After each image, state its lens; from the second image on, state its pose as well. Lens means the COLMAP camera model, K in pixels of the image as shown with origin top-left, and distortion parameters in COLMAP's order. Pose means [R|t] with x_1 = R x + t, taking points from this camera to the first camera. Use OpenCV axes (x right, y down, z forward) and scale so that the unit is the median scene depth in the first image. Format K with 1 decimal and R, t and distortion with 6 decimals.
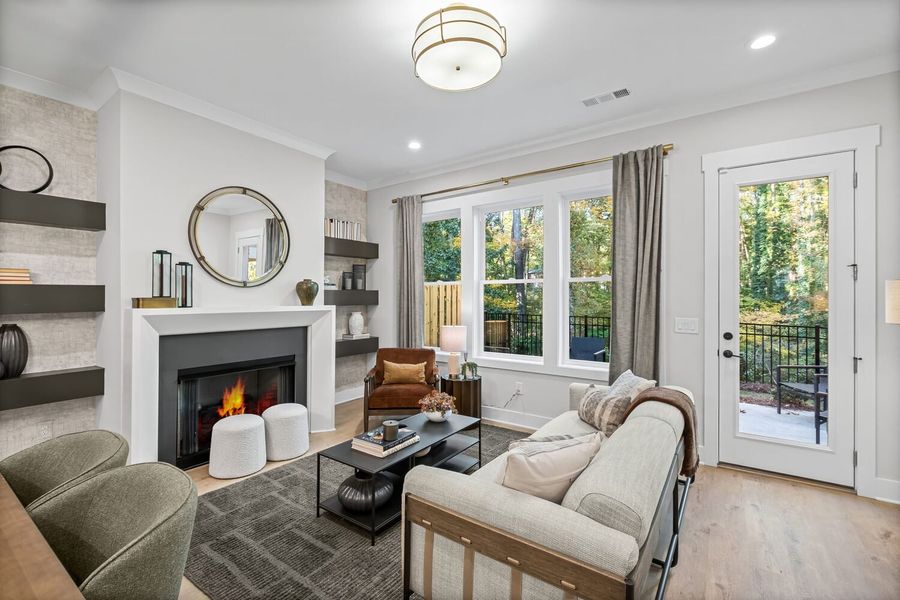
lens RADIAL K [[397.4, 0, 444.7], [0, 397.4, 296.4], [0, 0, 1]] dist [0.005540, -0.005077]
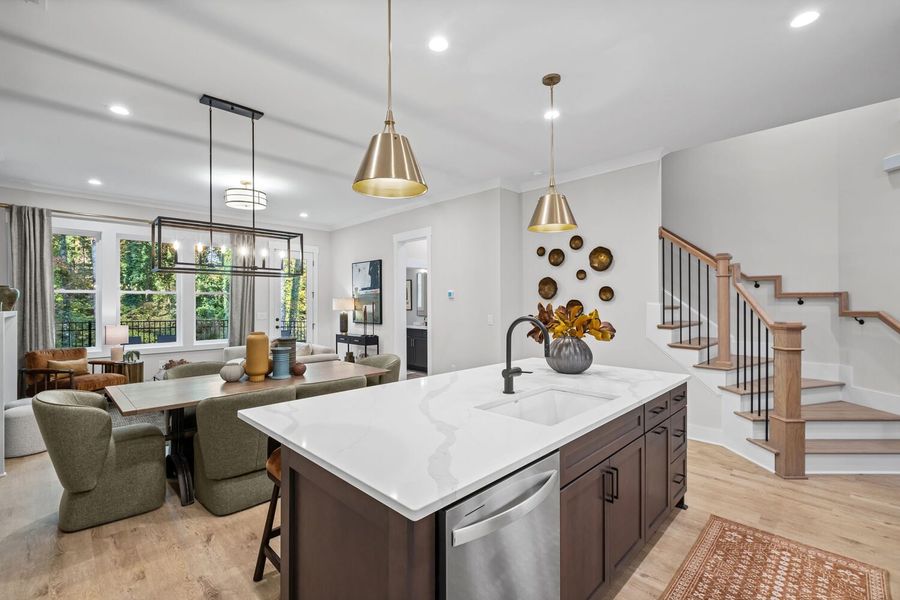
lens RADIAL K [[397.4, 0, 449.3], [0, 397.4, 298.9], [0, 0, 1]] dist [0.005540, -0.005077]
pose [[0.159646, 0.012696, 0.987093, -1.342629], [0.001854, 0.999912, -0.013161, 0.007932], [-0.987173, 0.003931, 0.159608, -0.359530]]
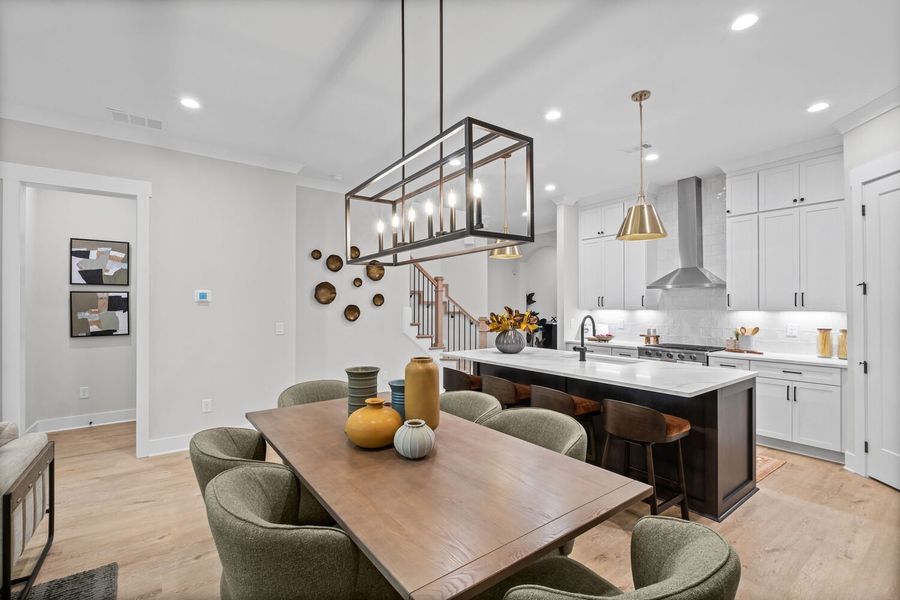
lens RADIAL K [[397.4, 0, 442.5], [0, 397.4, 303.6], [0, 0, 1]] dist [0.005540, -0.005077]
pose [[-0.949882, 0.007960, 0.312508, -0.692366], [0.006186, 0.999959, -0.006666, 0.000741], [-0.312549, -0.004399, -0.949892, 0.751923]]
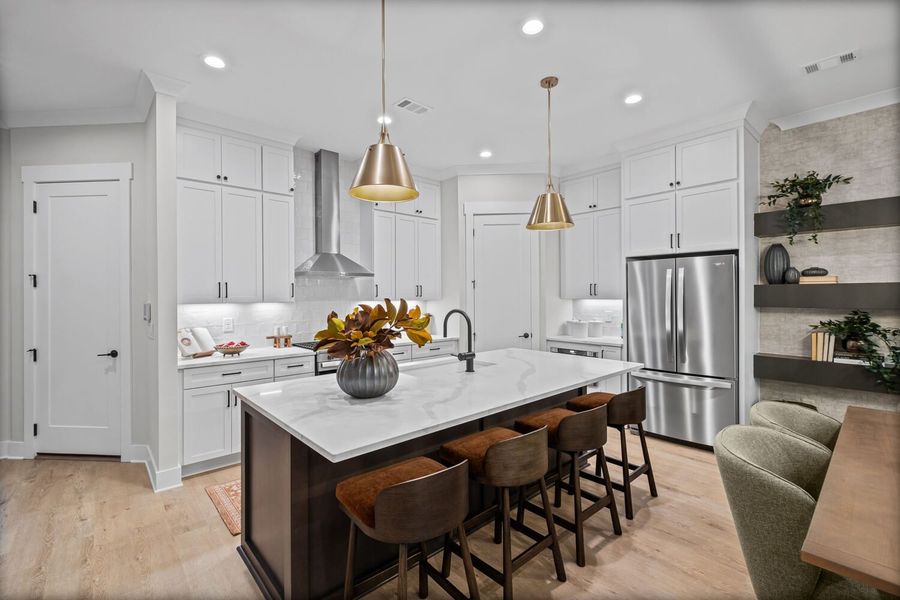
lens RADIAL K [[397.4, 0, 444.5], [0, 397.4, 297.0], [0, 0, 1]] dist [0.005540, -0.005077]
pose [[-0.223069, 0.009332, -0.974758, 0.037448], [0.005063, 0.999952, 0.008414, -0.003335], [0.974790, -0.003059, -0.223105, -0.225613]]
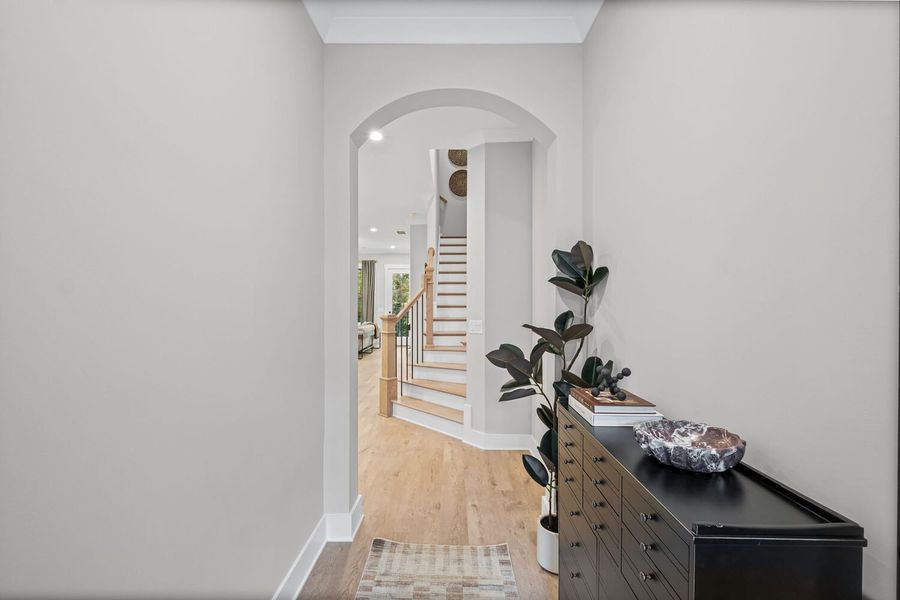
lens RADIAL K [[397.4, 0, 448.8], [0, 397.4, 300.7], [0, 0, 1]] dist [0.005540, -0.005077]
pose [[0.819800, 0.010373, 0.572556, -0.929226], [-0.007068, 0.999943, -0.007997, 0.012397], [-0.572606, 0.002509, 0.819827, -2.254222]]
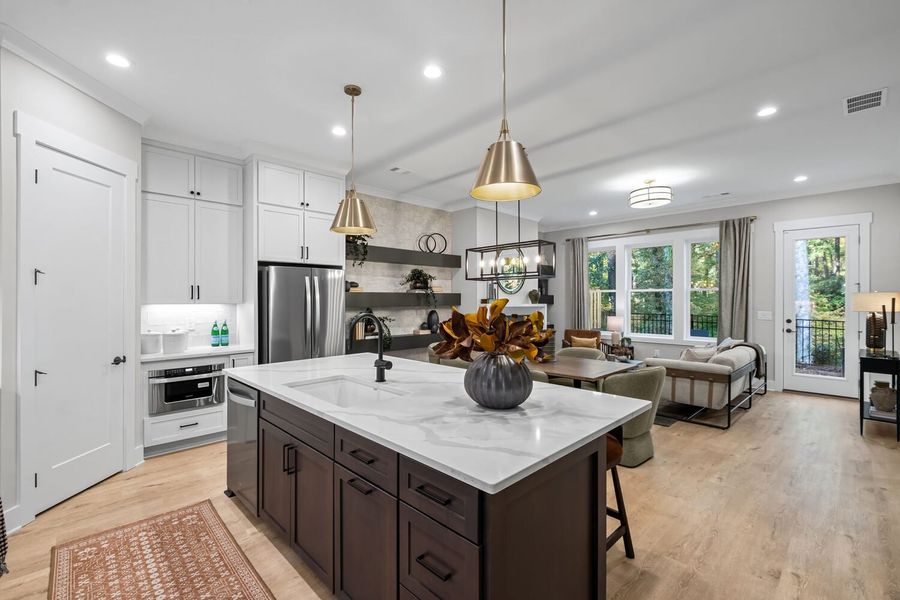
lens RADIAL K [[397.4, 0, 446.1], [0, 397.4, 297.7], [0, 0, 1]] dist [0.005540, -0.005077]
pose [[0.983236, 0.003033, -0.182313, -0.471318], [-0.003675, 0.999988, -0.003185, 0.002392], [0.182301, 0.003802, 0.983235, -1.009677]]
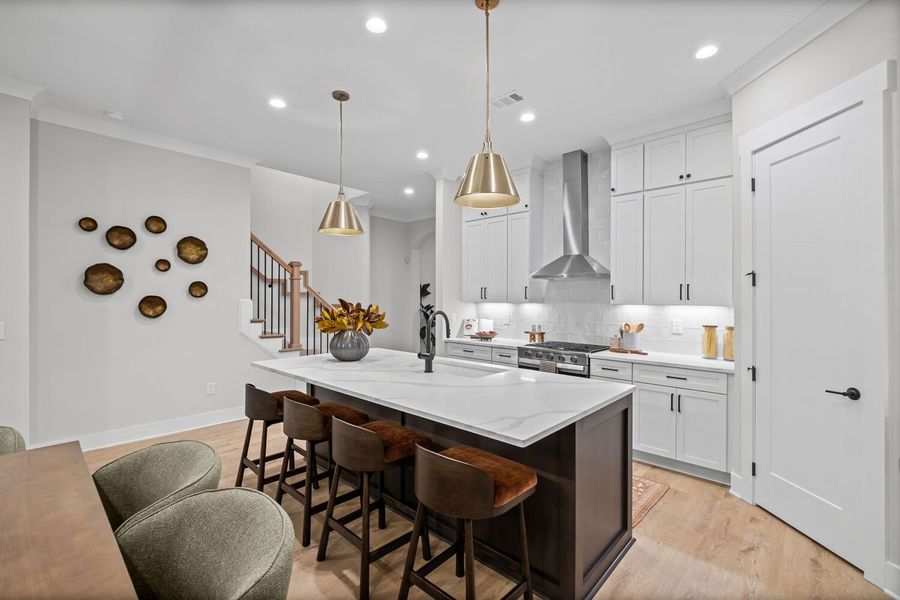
lens RADIAL K [[397.4, 0, 440.6], [0, 397.4, 297.6], [0, 0, 1]] dist [0.005540, -0.005077]
pose [[-0.990052, 0.002268, 0.140686, -0.846206], [0.002101, 0.999997, -0.001341, 0.001879], [-0.140689, -0.001032, -0.990053, 0.413273]]
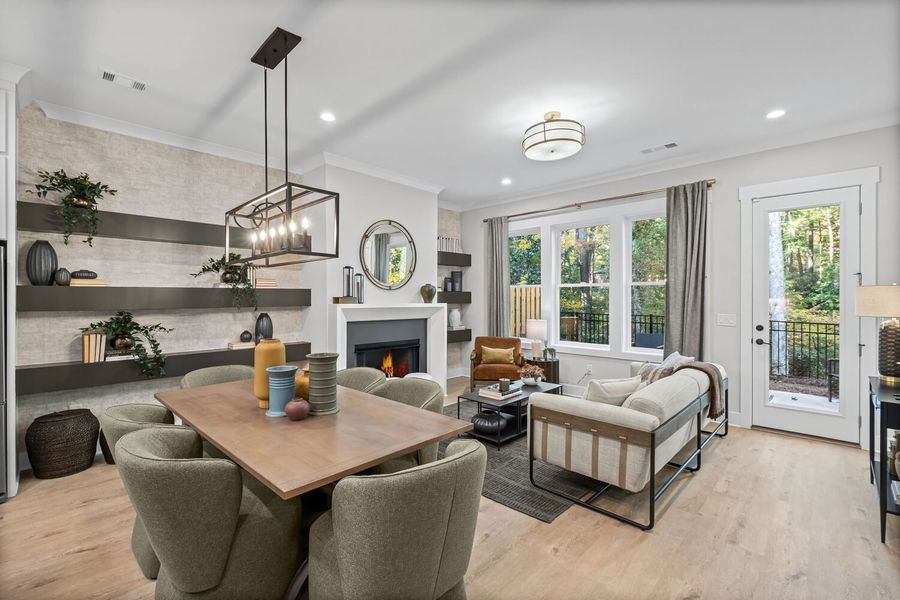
lens RADIAL K [[397.4, 0, 445.9], [0, 397.4, 295.4], [0, 0, 1]] dist [0.005540, -0.005077]
pose [[0.989176, 0.001711, -0.146726, -0.097145], [-0.002160, 0.999993, -0.002901, 0.000162], [0.146720, 0.003186, 0.989173, -0.389611]]
